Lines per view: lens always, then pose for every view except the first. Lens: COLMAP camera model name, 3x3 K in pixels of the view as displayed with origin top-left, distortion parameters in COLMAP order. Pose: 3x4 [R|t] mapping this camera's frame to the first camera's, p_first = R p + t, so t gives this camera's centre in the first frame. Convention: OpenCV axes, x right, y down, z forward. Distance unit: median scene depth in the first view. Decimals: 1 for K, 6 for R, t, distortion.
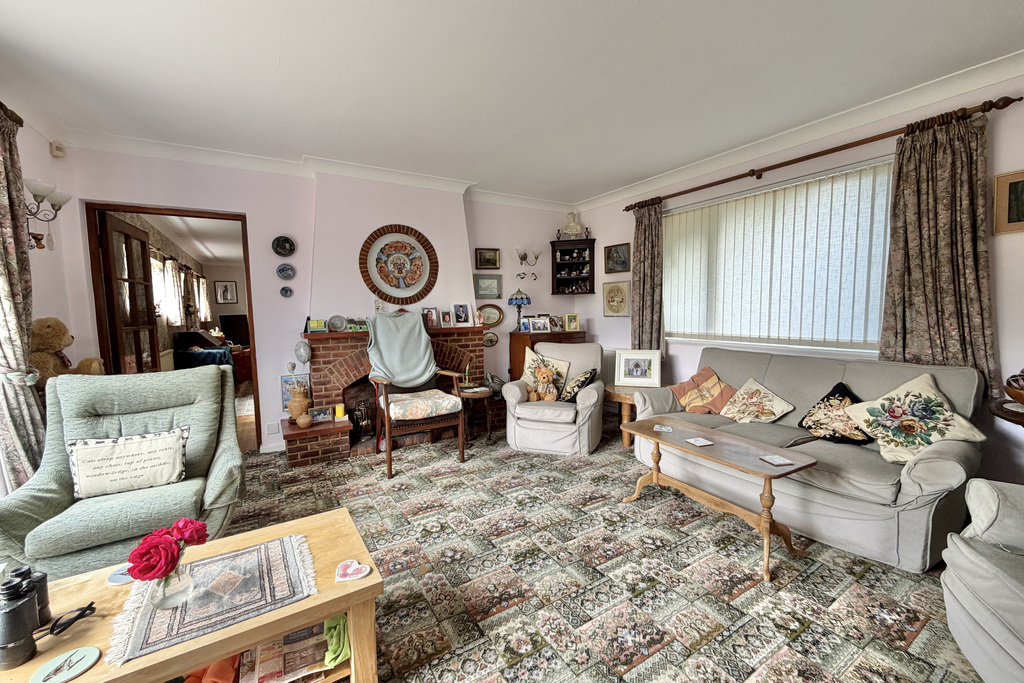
lens RADIAL K [[404.6, 0, 512.6], [0, 404.6, 341.2], [0, 0, 1]] dist [-0.000884, -0.000392]
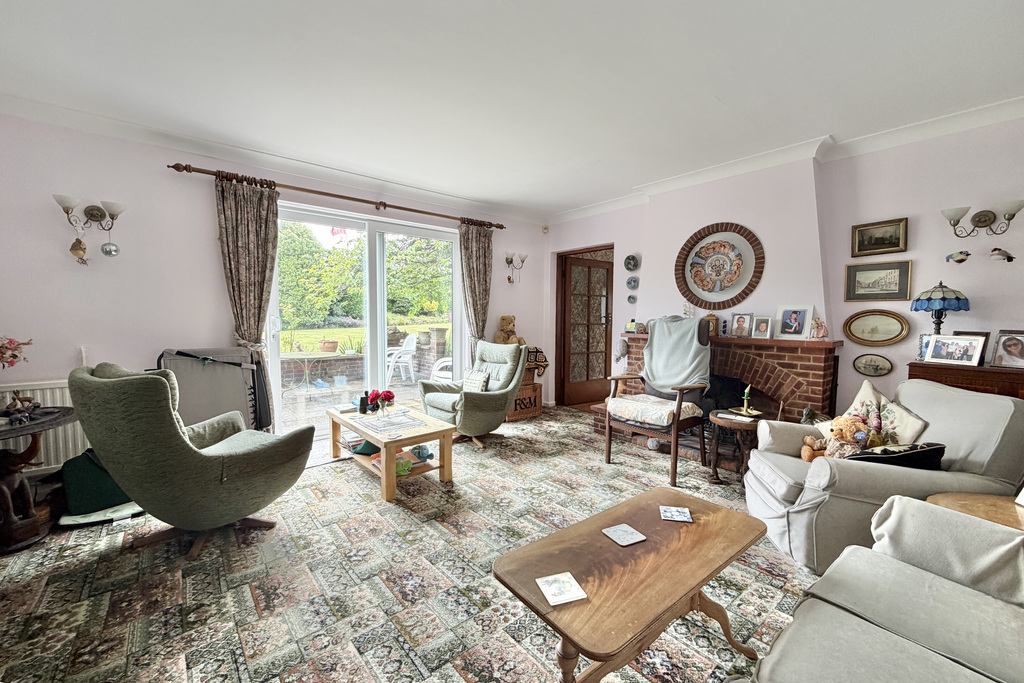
lens RADIAL K [[404.6, 0, 509.7], [0, 404.6, 343.5], [0, 0, 1]] dist [-0.000884, -0.000392]
pose [[0.161605, 0.084125, -0.983263, 0.621565], [-0.090230, 0.993446, 0.070167, -0.040642], [0.982722, 0.077381, 0.168136, 0.433661]]
